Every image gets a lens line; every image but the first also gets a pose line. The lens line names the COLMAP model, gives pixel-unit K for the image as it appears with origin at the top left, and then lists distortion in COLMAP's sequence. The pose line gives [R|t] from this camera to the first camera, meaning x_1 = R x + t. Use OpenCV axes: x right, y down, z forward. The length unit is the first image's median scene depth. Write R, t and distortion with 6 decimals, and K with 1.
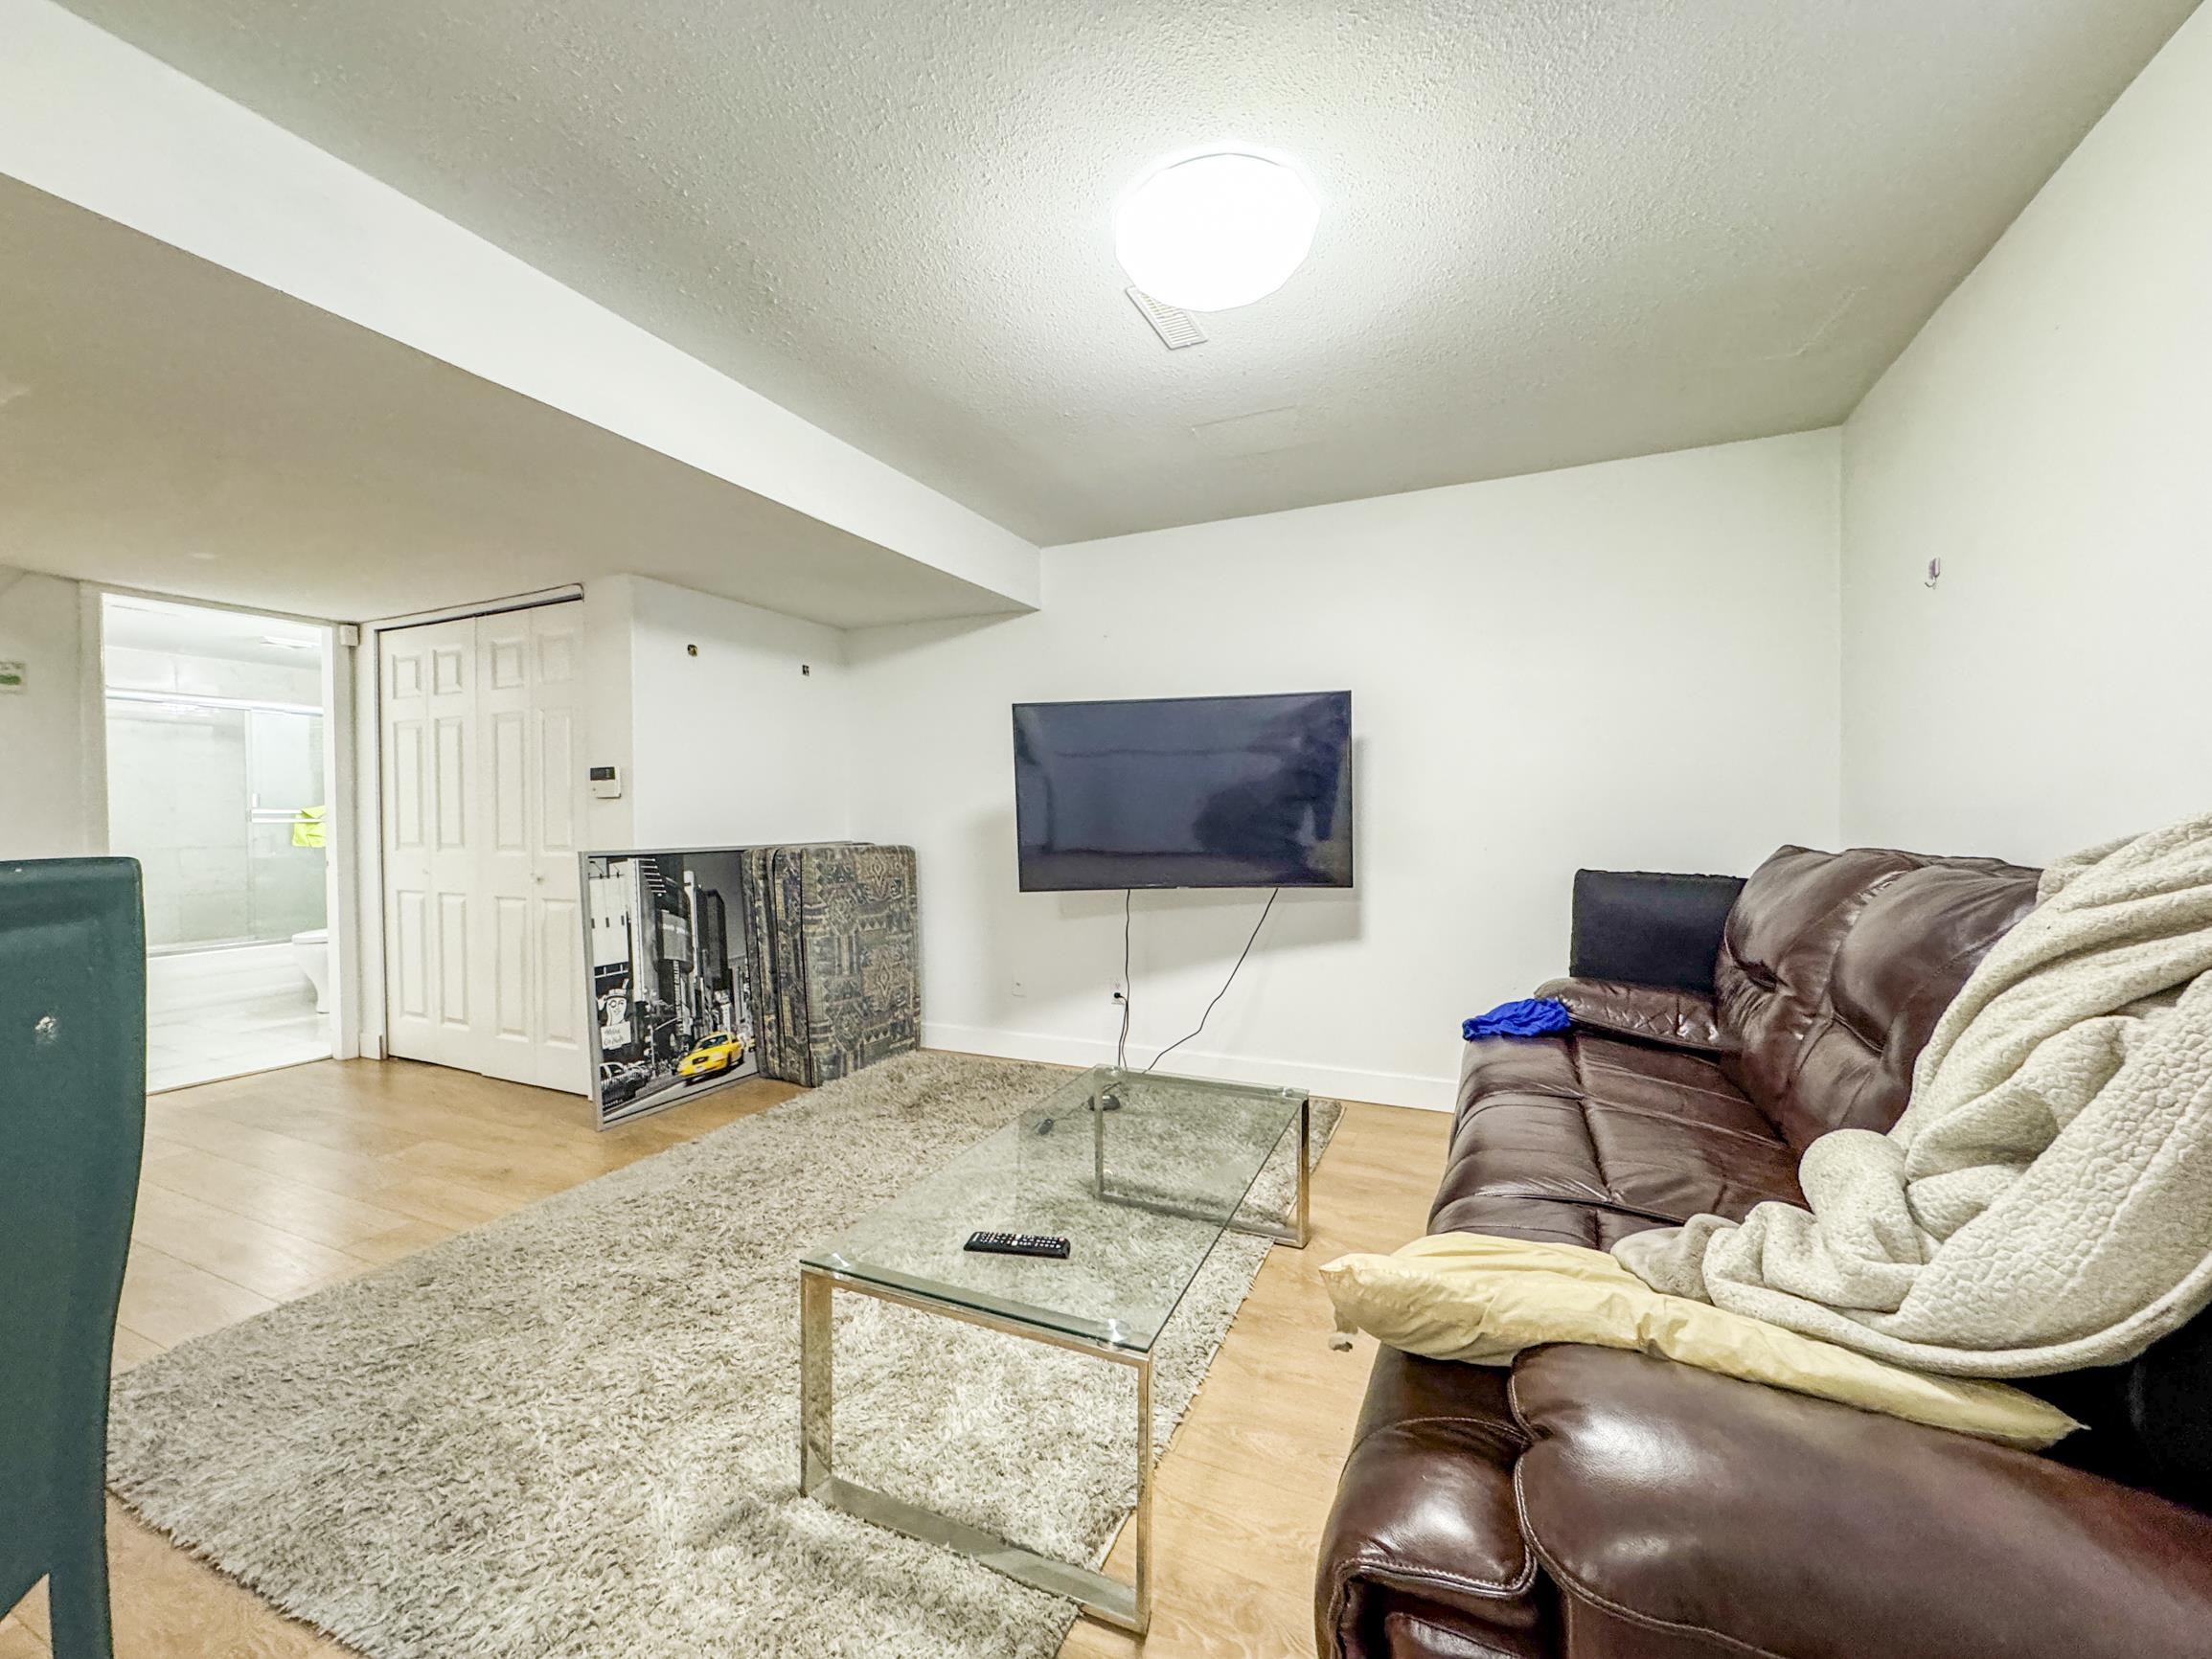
lens RADIAL K [[863.4, 0, 1091.4], [0, 863.4, 833.4], [0, 0, 1]] dist [-0.000330, -0.000087]
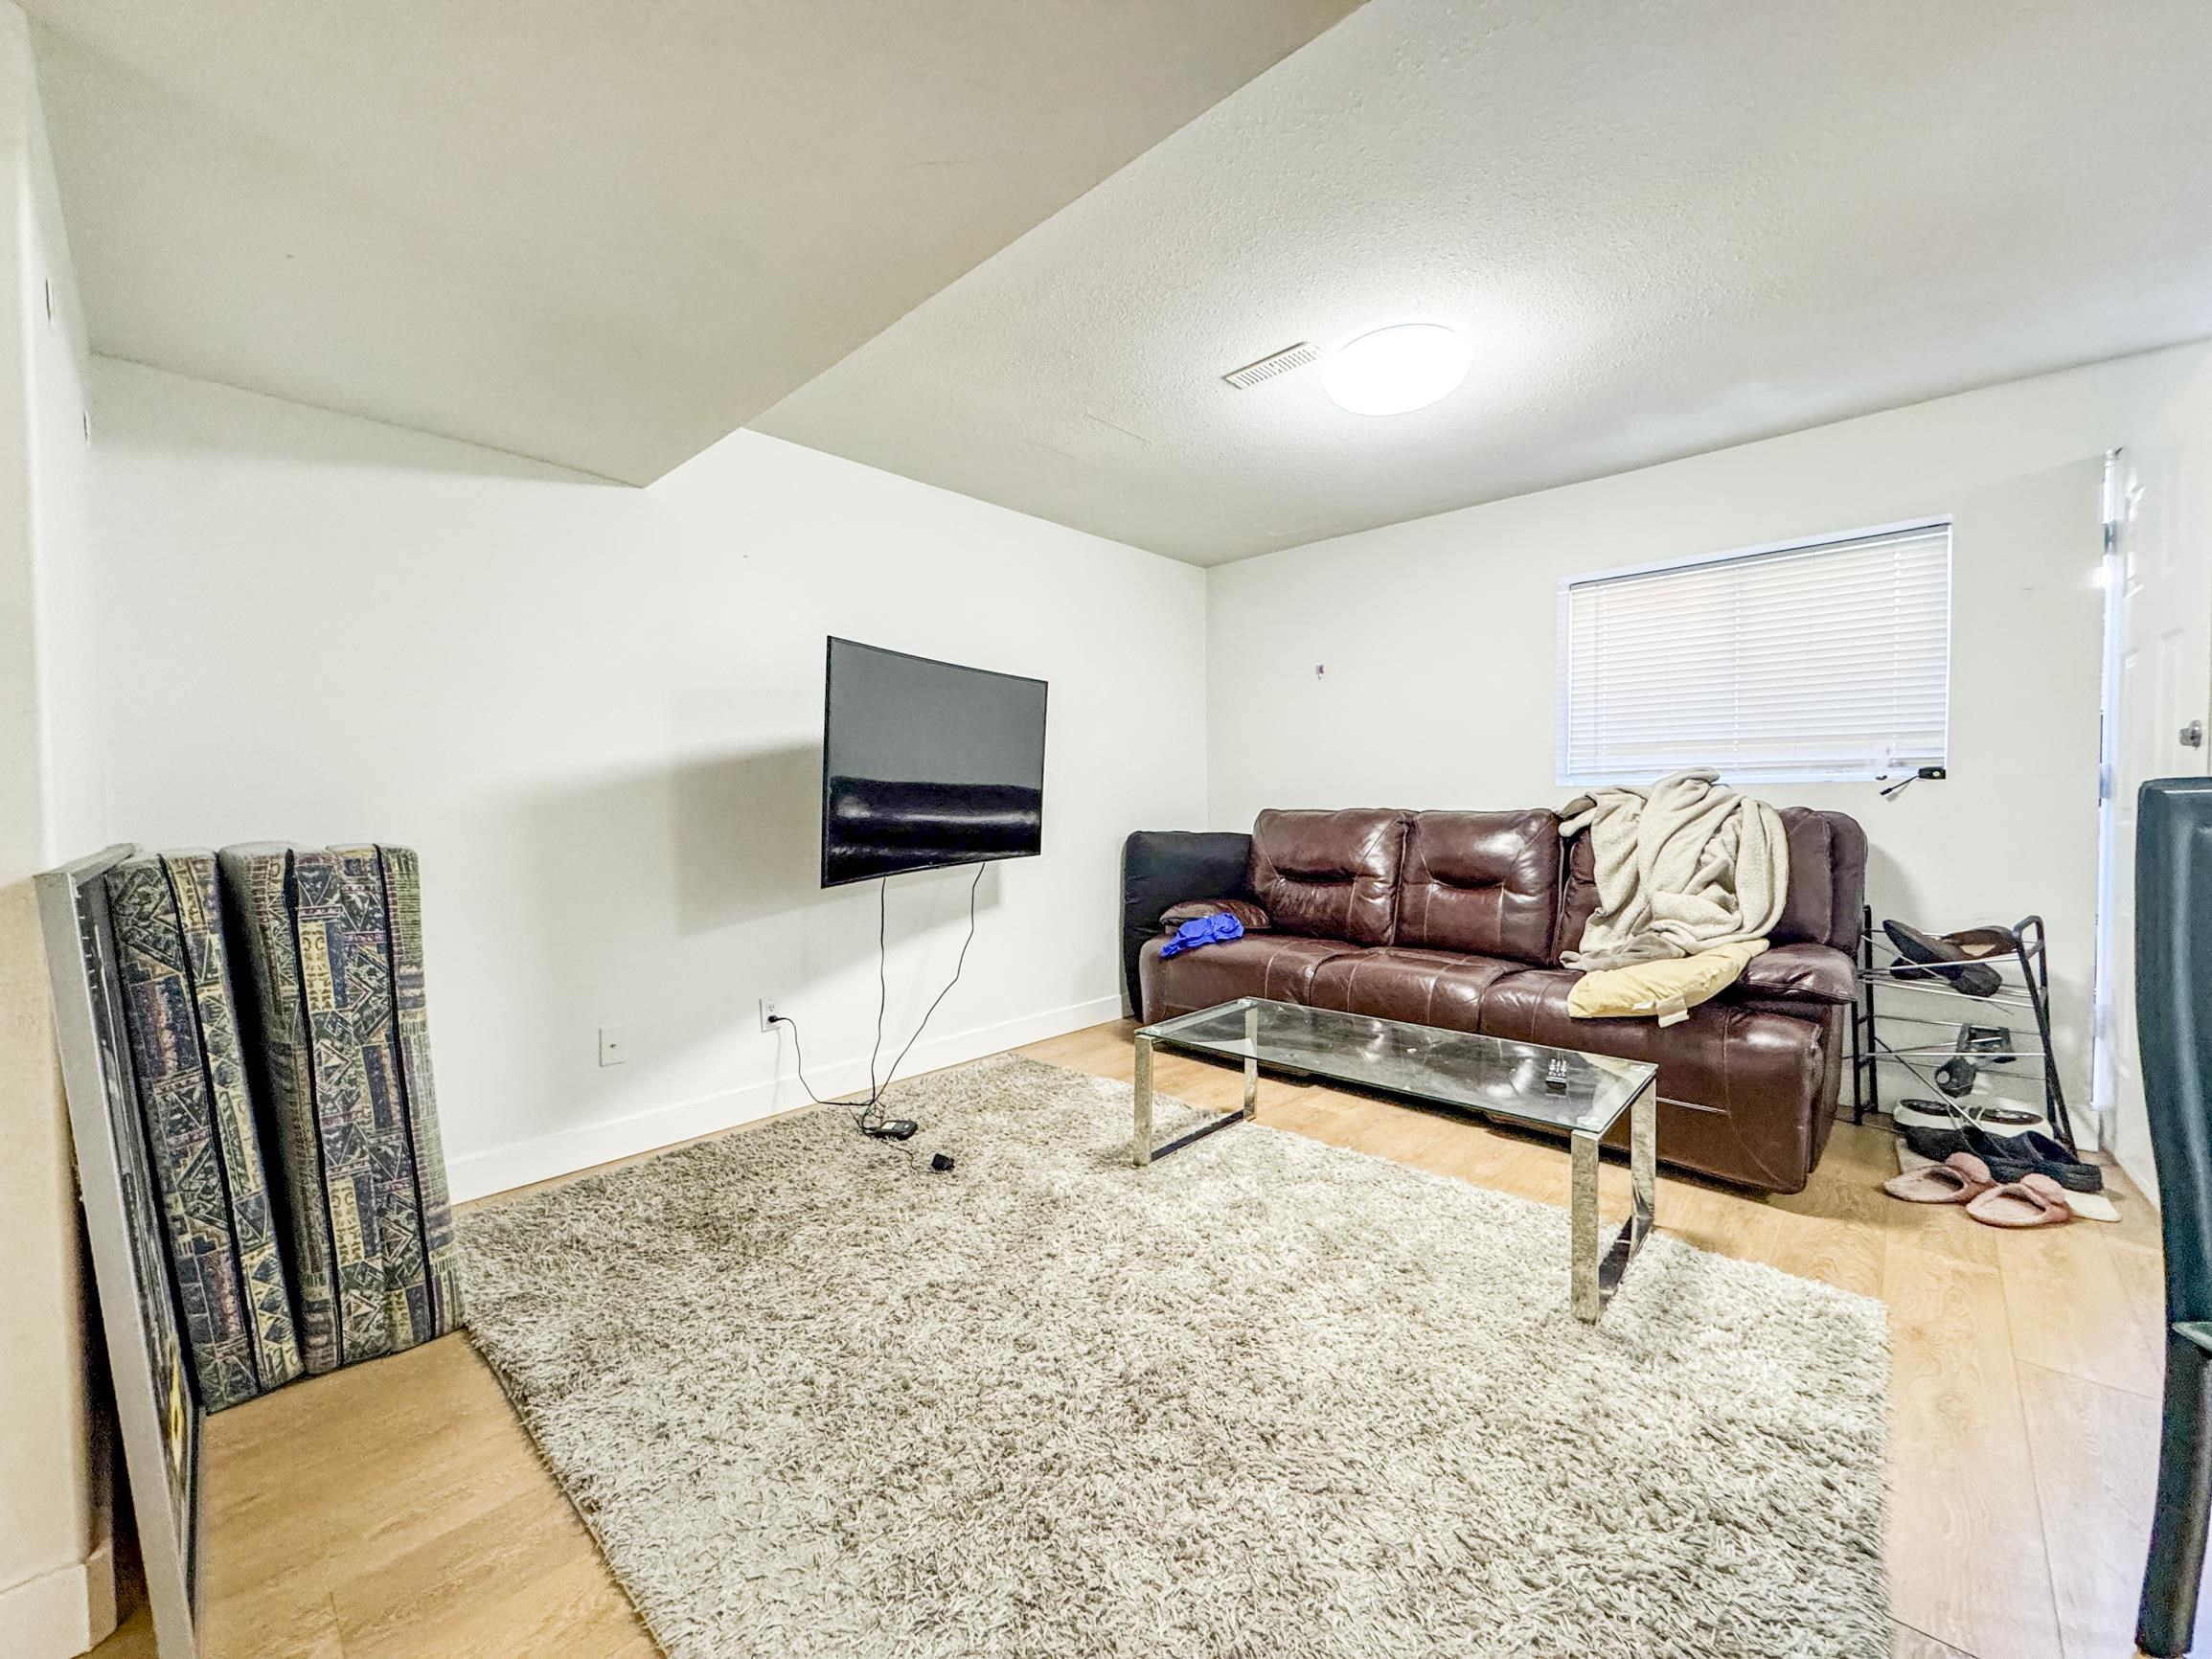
lens RADIAL K [[888.3, 0, 1106.0], [0, 888.3, 829.5], [0, 0, 1]] dist [-0.002161, -0.000097]
pose [[0.313850, -0.028878, 0.949033, -0.665830], [0.026741, 0.999410, 0.021567, 0.006786], [-0.949096, 0.018610, 0.314437, 0.476782]]
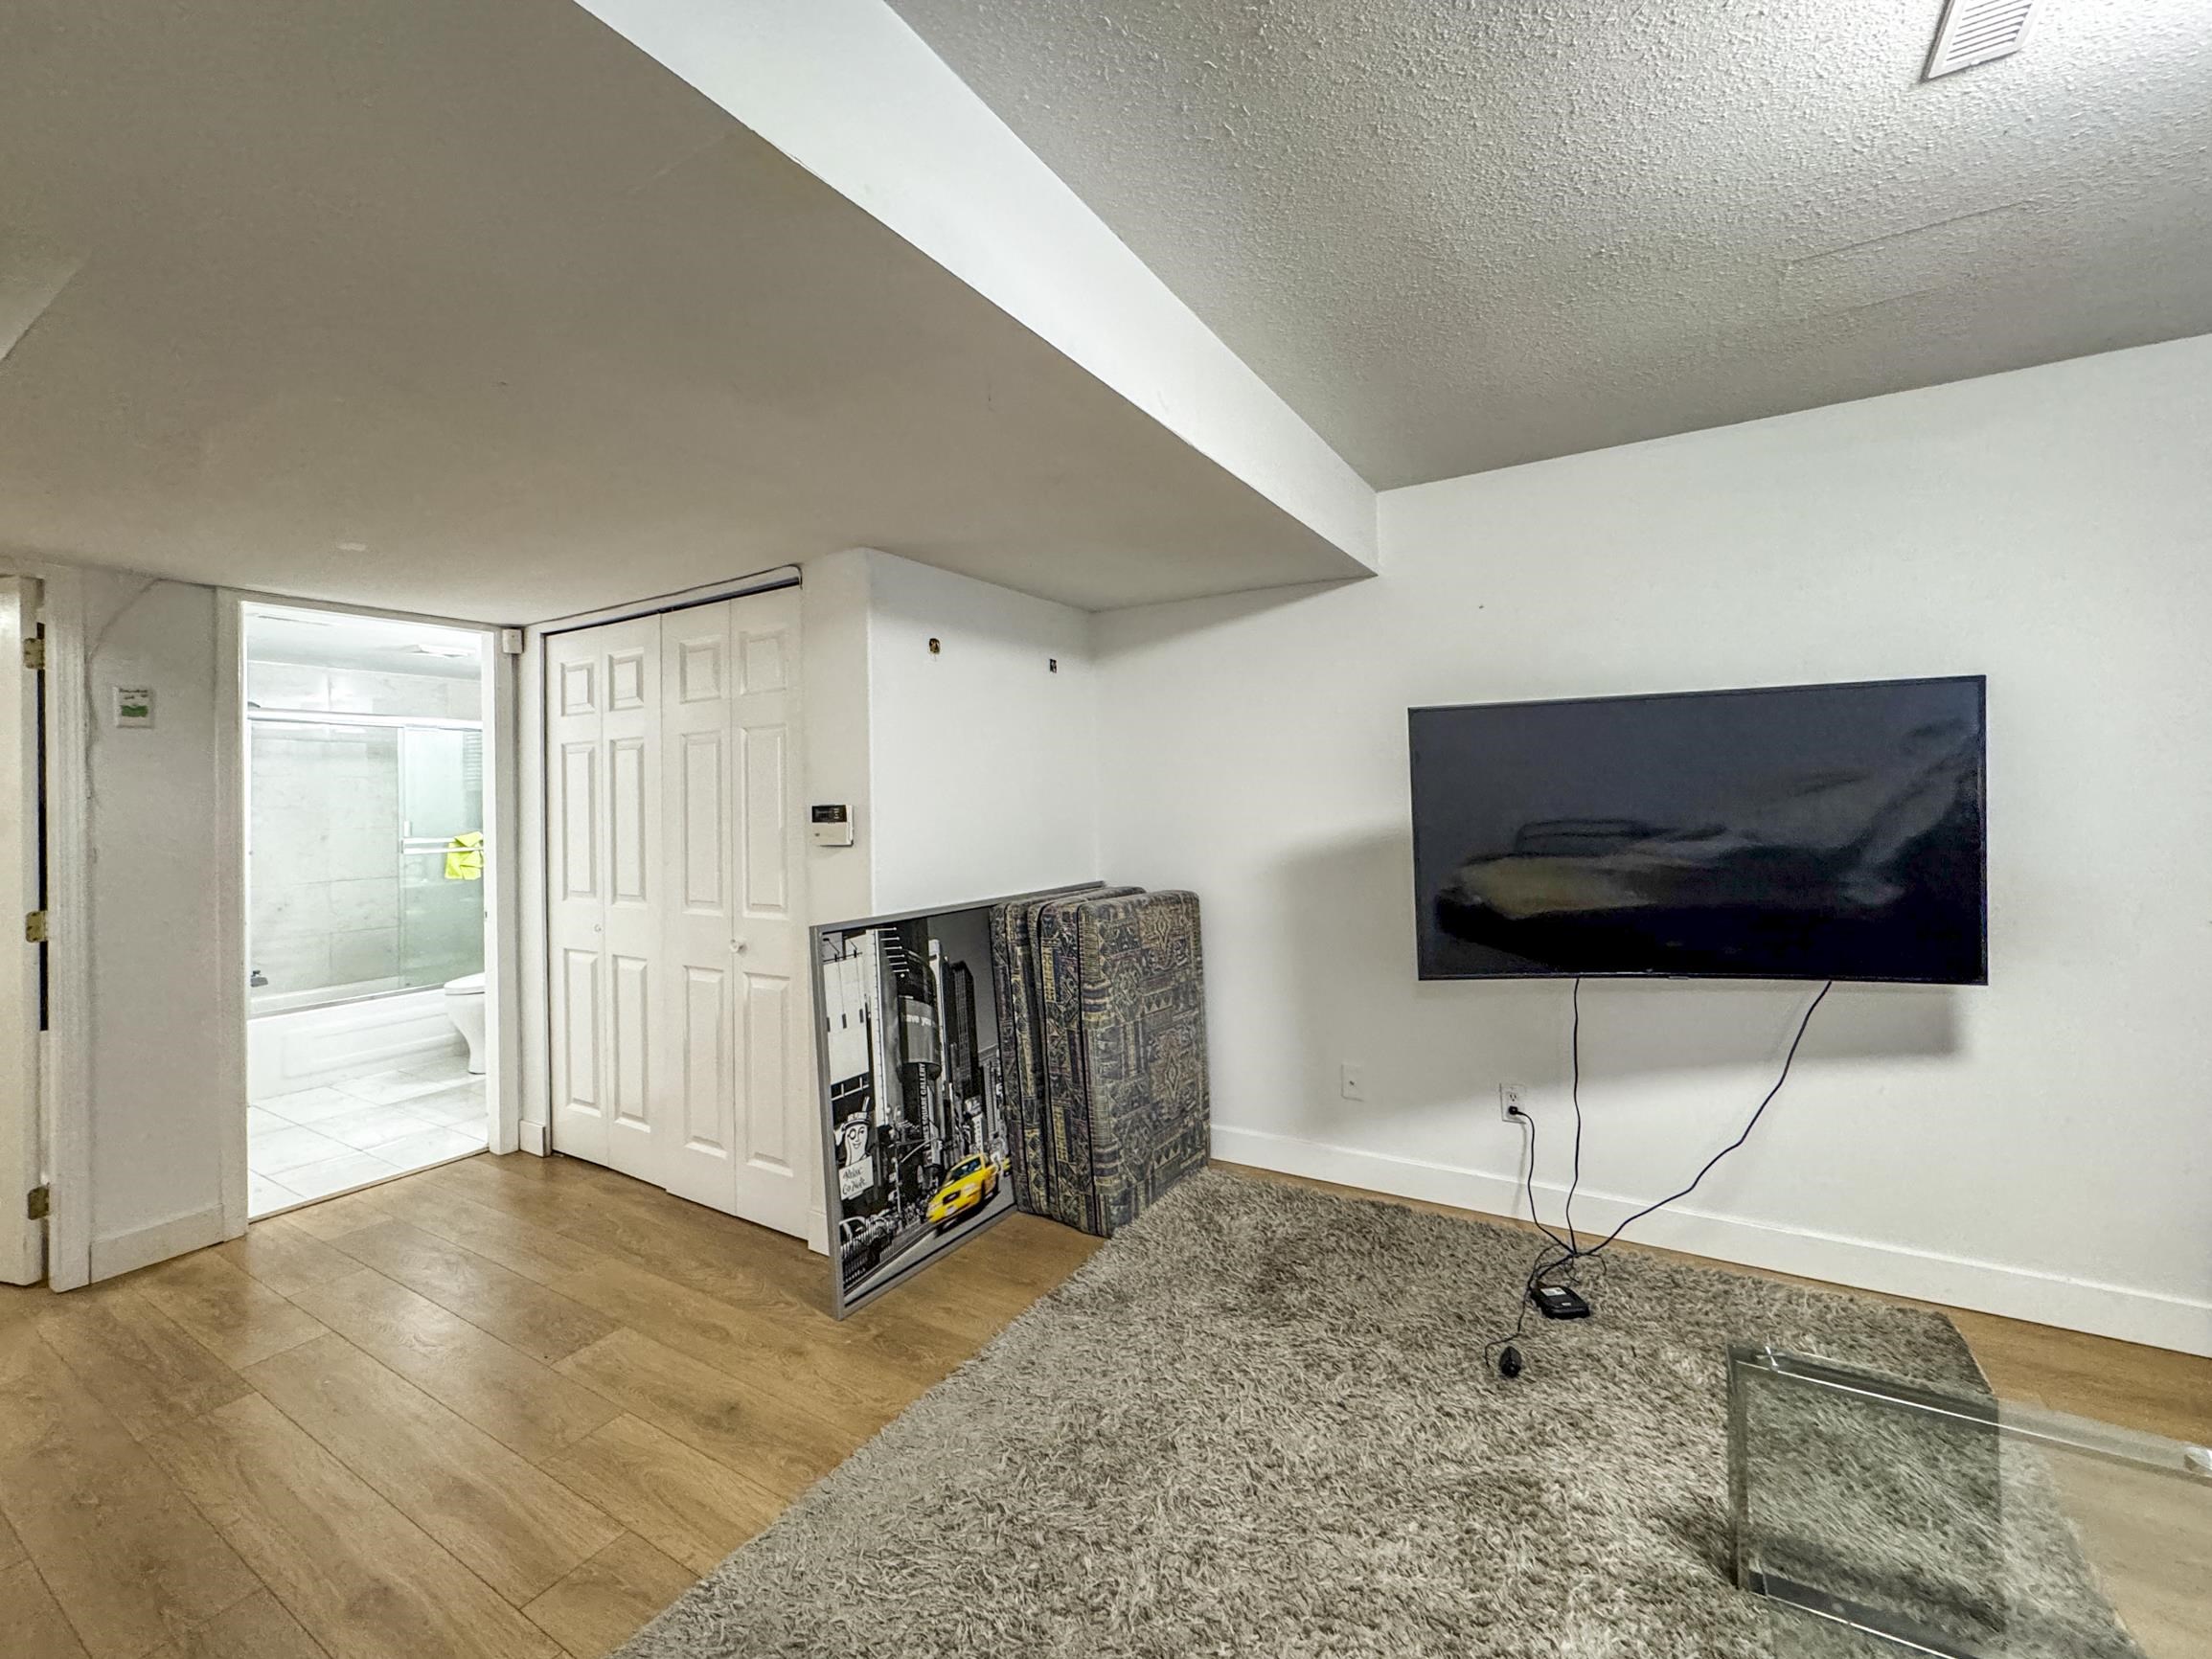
lens RADIAL K [[900.6, 0, 1105.0], [0, 900.6, 790.0], [0, 0, 1]] dist [-0.000959, -0.000029]
pose [[0.993841, -0.016520, -0.109581, -0.226242], [0.013107, 0.999408, -0.031800, -0.057836], [0.110041, 0.030168, 0.993469, 0.232514]]
